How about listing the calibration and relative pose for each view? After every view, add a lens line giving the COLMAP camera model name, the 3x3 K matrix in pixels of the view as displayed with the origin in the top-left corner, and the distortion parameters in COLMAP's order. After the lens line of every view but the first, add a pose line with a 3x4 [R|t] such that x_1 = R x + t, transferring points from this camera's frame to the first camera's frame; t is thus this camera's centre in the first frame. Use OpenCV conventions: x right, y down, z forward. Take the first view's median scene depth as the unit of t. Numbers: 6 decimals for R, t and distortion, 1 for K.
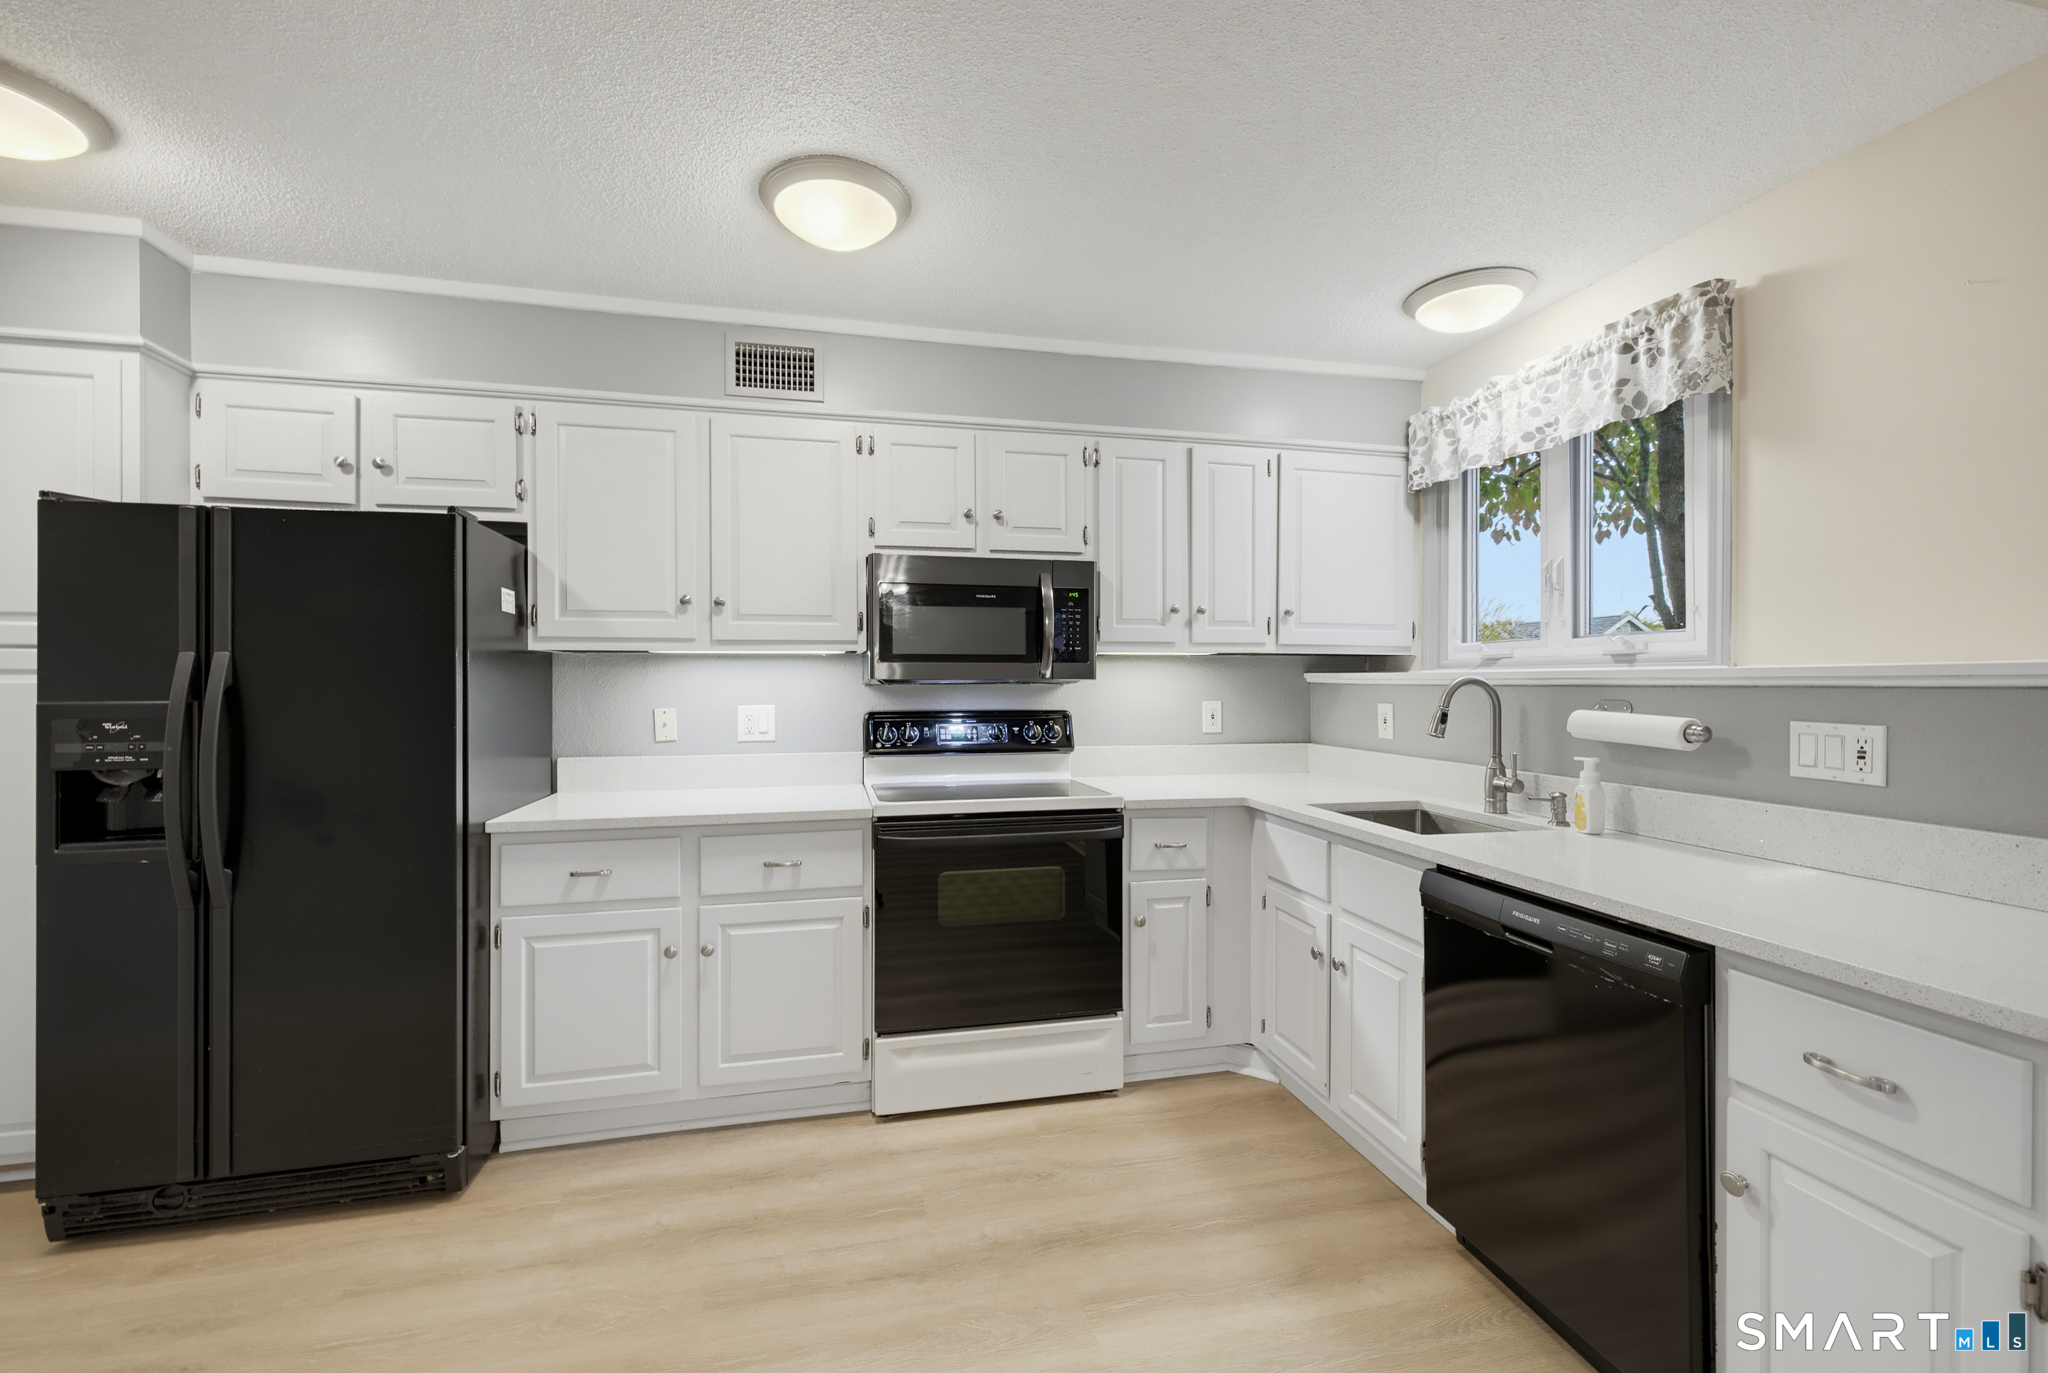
lens RADIAL K [[861.9, 0, 1027.4], [0, 861.9, 678.2], [0, 0, 1]] dist [-0.002466, -0.000596]
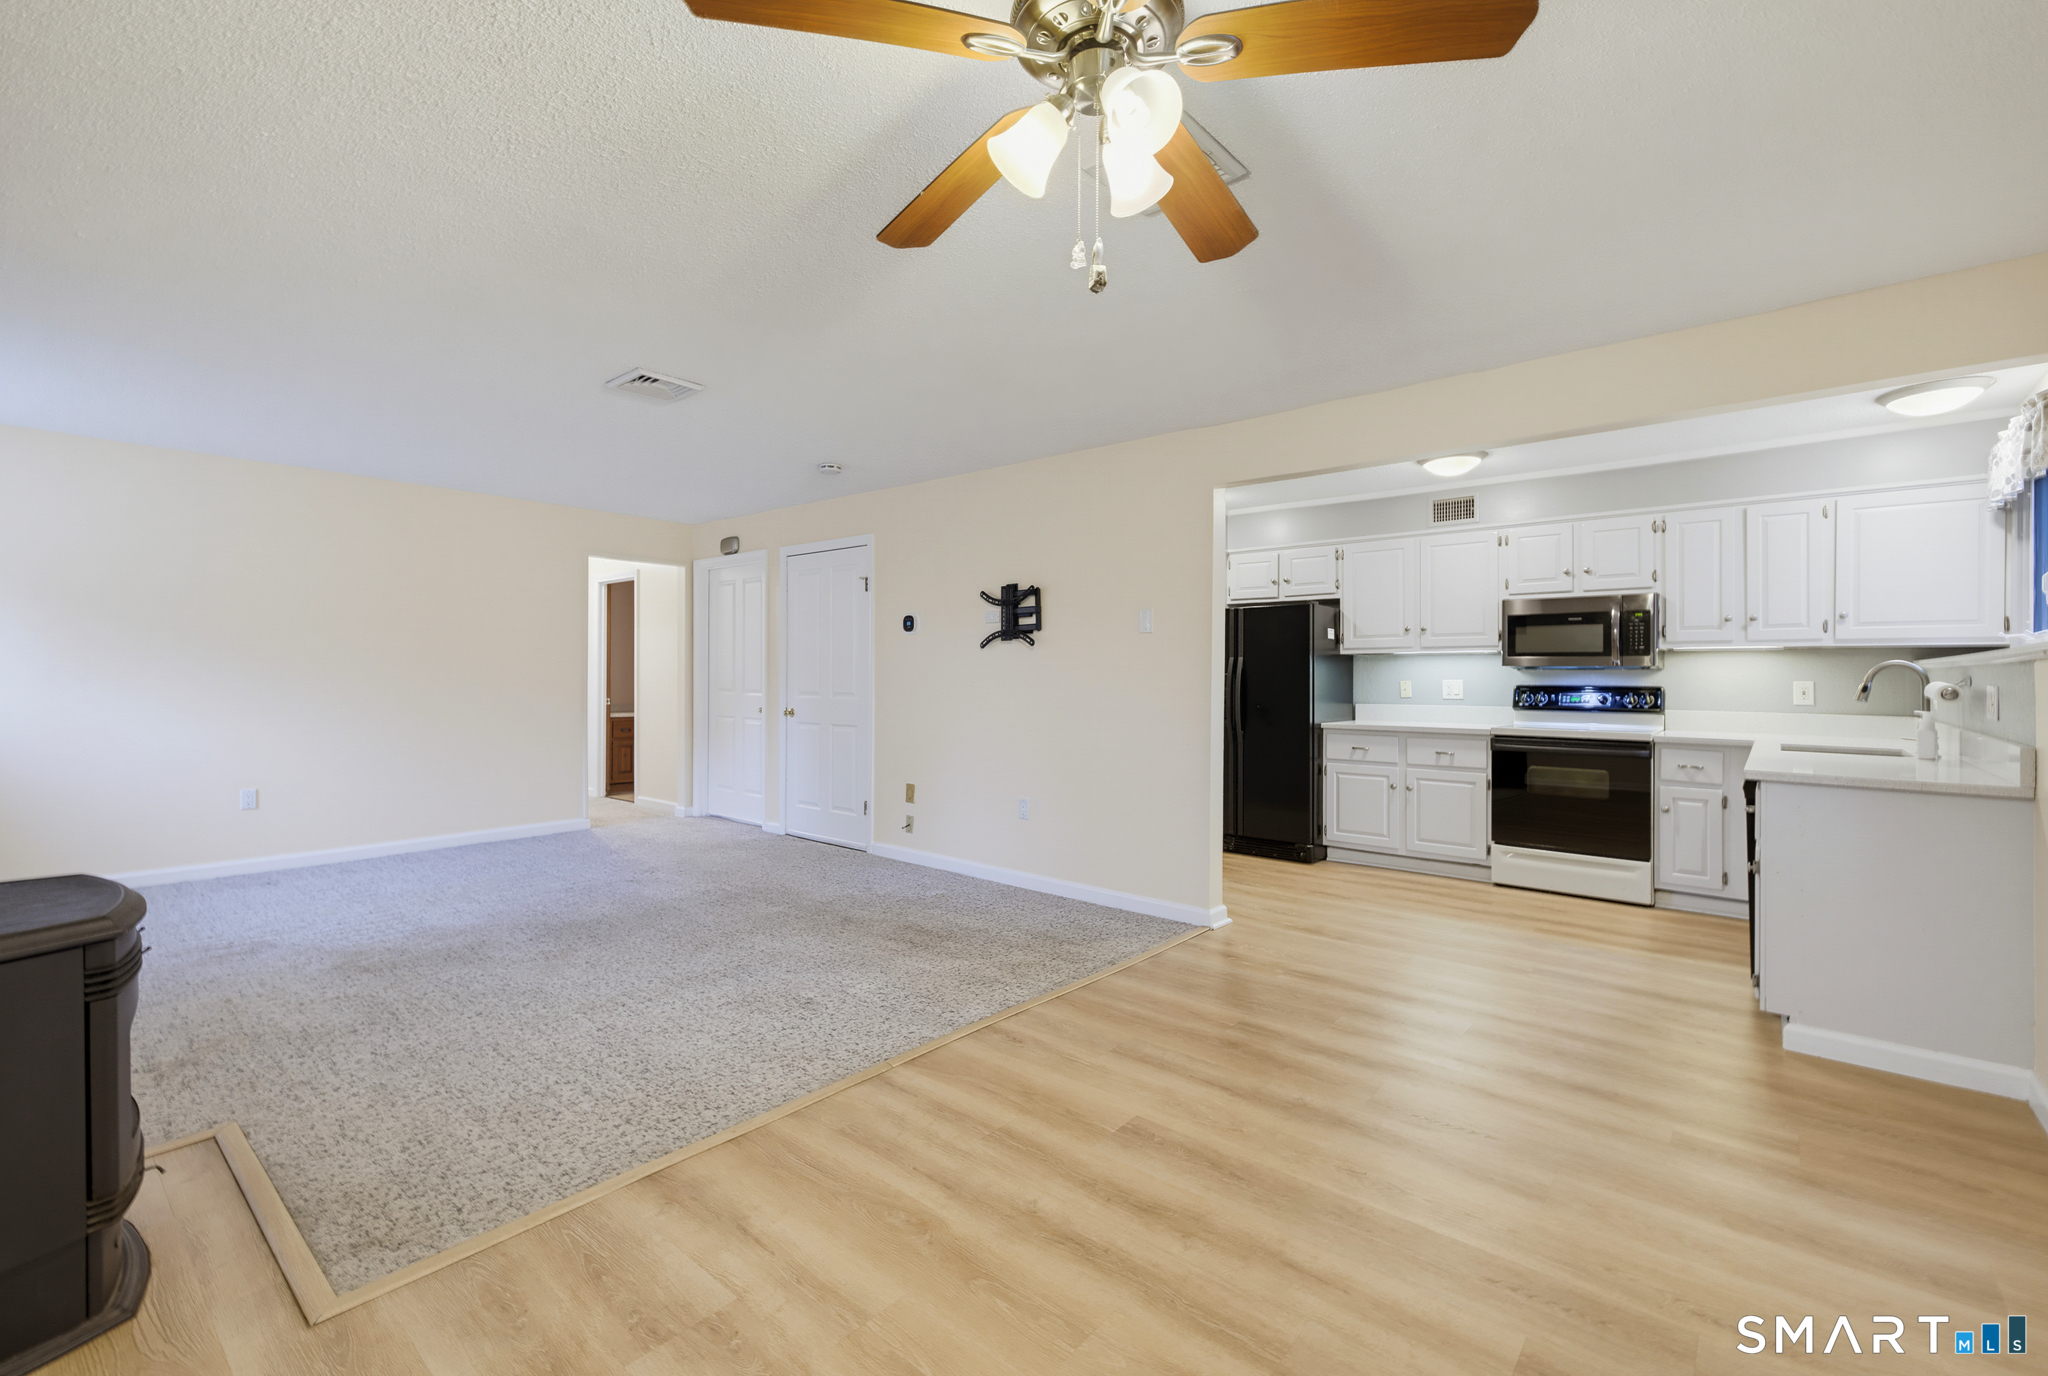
lens RADIAL K [[877.8, 0, 1015.2], [0, 877.8, 670.4], [0, 0, 1]] dist [0.004782, 0.000129]
pose [[0.585939, -0.001780, -0.810353, 0.788829], [-0.001600, 0.999993, -0.003353, 0.019544], [0.810354, 0.003261, 0.585932, -1.045353]]
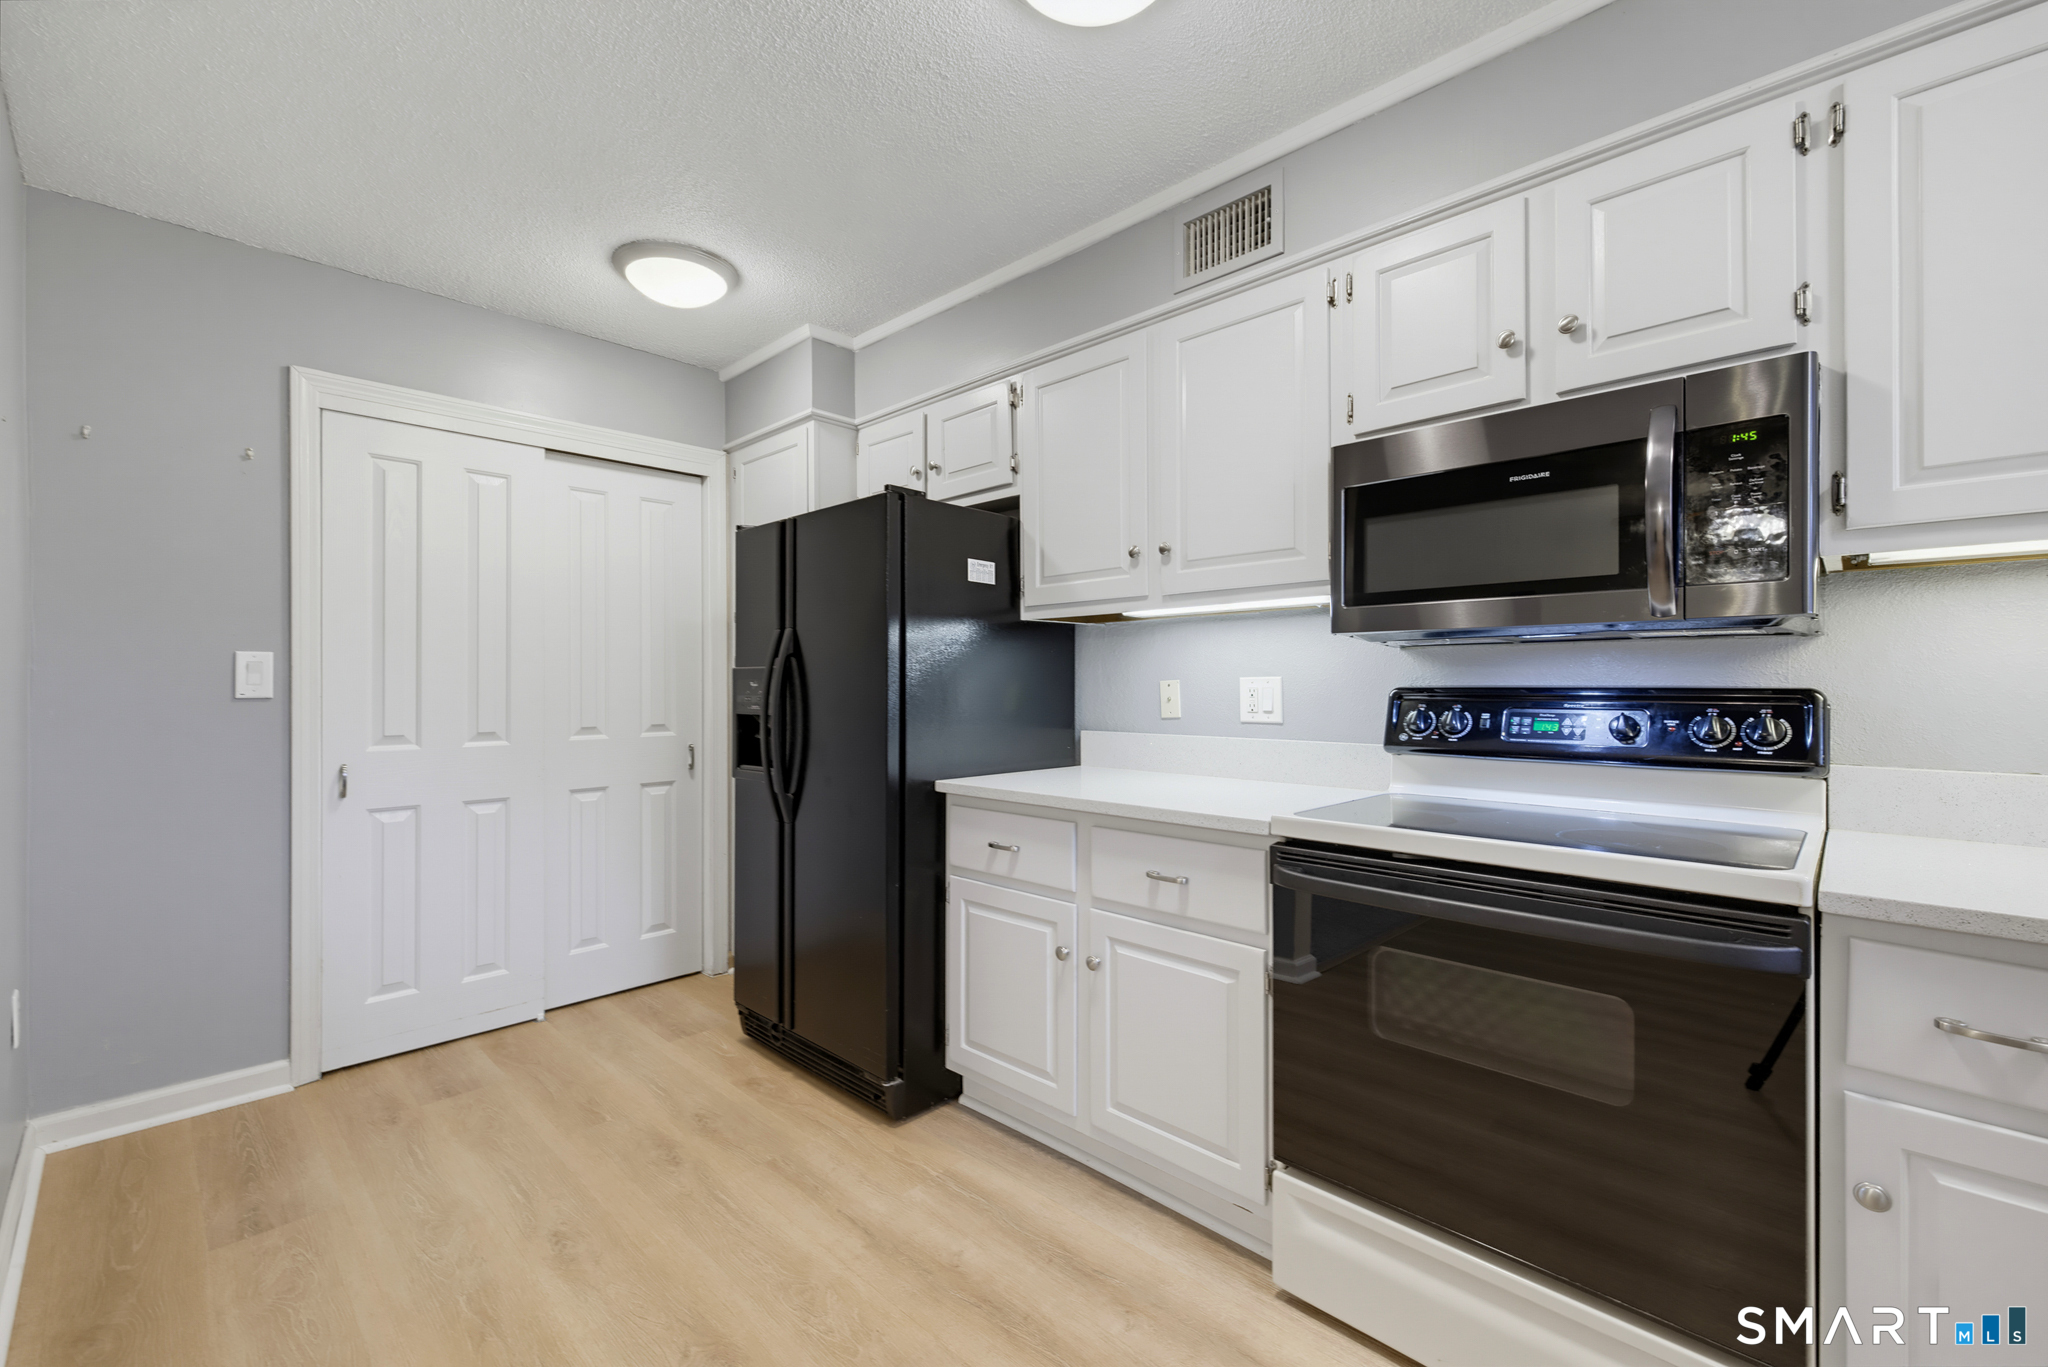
lens RADIAL K [[856.1, 0, 1011.5], [0, 856.1, 681.2], [0, 0, 1]] dist [0.003038, -0.000148]
pose [[0.530531, -0.001999, -0.847663, 0.262699], [0.004722, 0.999989, 0.000597, 0.038039], [0.847653, -0.004320, 0.530534, 0.448914]]
